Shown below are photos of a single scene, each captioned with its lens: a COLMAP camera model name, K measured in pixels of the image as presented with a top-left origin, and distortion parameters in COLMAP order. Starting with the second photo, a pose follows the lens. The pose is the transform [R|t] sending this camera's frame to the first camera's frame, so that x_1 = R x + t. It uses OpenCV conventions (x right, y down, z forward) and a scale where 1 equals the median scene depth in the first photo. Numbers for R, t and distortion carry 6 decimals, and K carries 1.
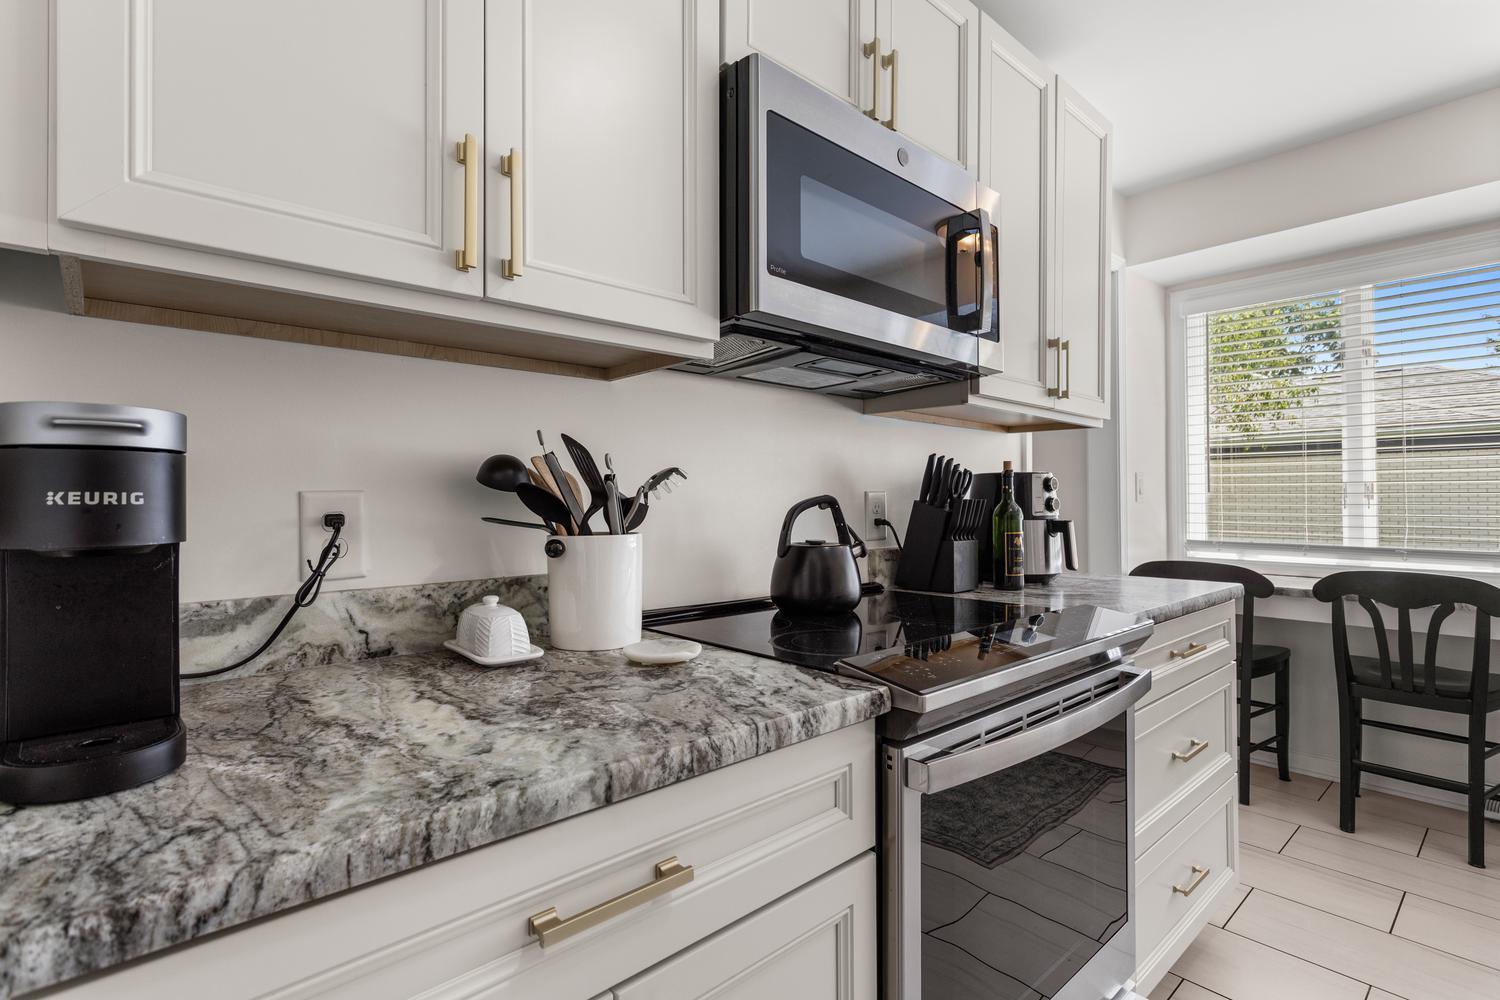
lens RADIAL K [[716.0, 0, 750.0], [0, 716.0, 500.0], [0, 0, 1]] dist [0.001568, 0.000358]
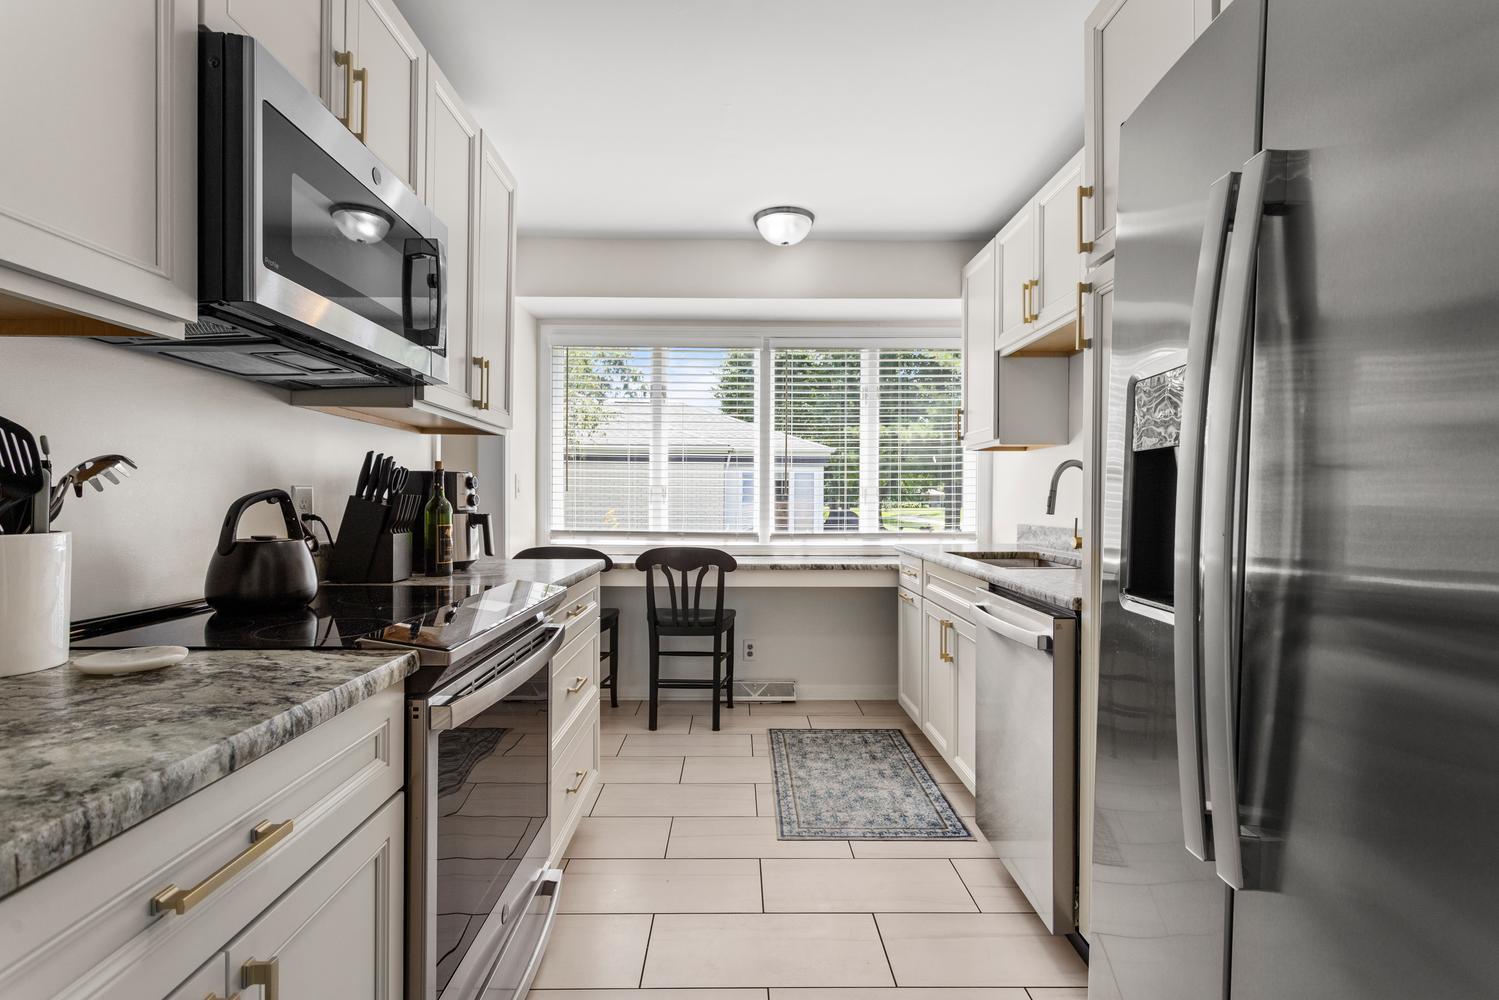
lens RADIAL K [[721.5, 0, 756.6], [0, 721.5, 526.0], [0, 0, 1]] dist [-0.002344, -0.000402]
pose [[0.645551, -0.021194, 0.763423, -0.207101], [-0.009905, 0.999298, 0.036118, 0.001570], [-0.763653, -0.030878, 0.644888, -0.122210]]
